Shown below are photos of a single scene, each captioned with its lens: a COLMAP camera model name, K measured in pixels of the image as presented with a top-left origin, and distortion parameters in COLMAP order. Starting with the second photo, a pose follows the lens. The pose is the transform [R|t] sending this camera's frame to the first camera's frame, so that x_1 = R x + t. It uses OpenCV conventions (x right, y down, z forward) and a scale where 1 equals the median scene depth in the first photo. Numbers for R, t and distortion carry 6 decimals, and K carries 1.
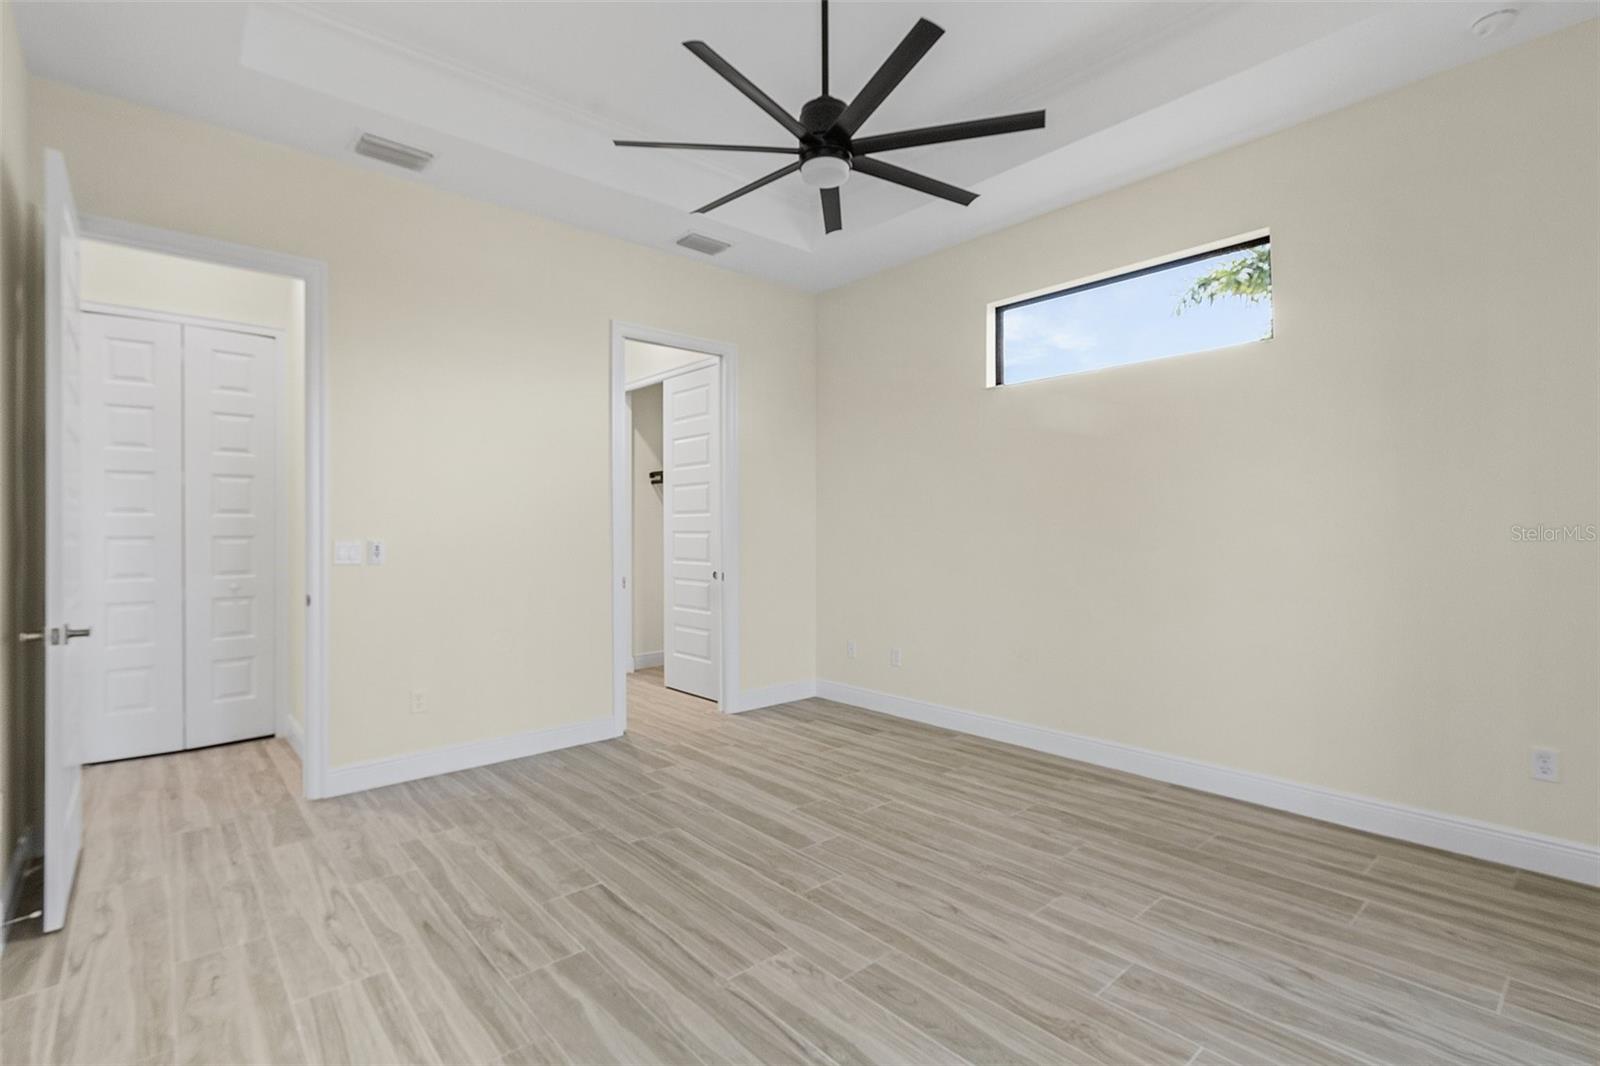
lens RADIAL K [[755.4, 0, 797.4], [0, 755.4, 527.3], [0, 0, 1]] dist [-0.000729, 0.001818]
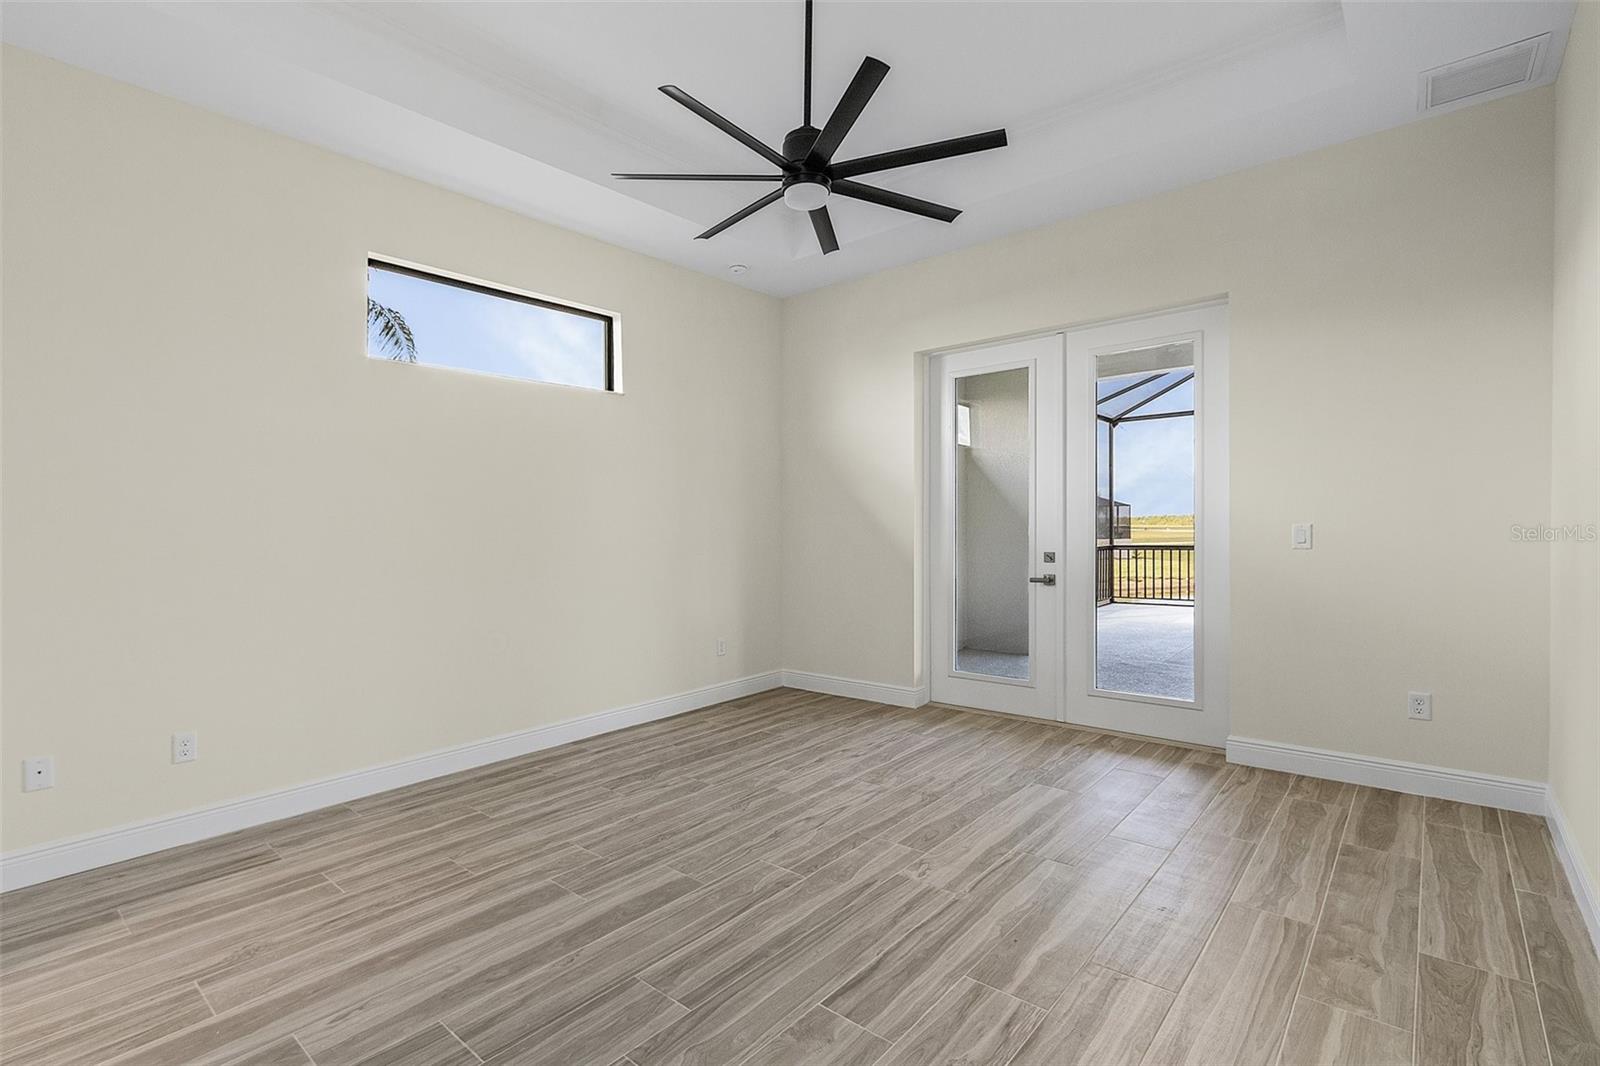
lens RADIAL K [[755.4, 0, 797.0], [0, 755.4, 533.7], [0, 0, 1]] dist [-0.000729, 0.001818]
pose [[-0.160416, -0.002610, 0.987046, -0.846878], [0.014483, 0.999883, 0.004998, 0.017955], [-0.986943, 0.015097, -0.160359, 0.993124]]
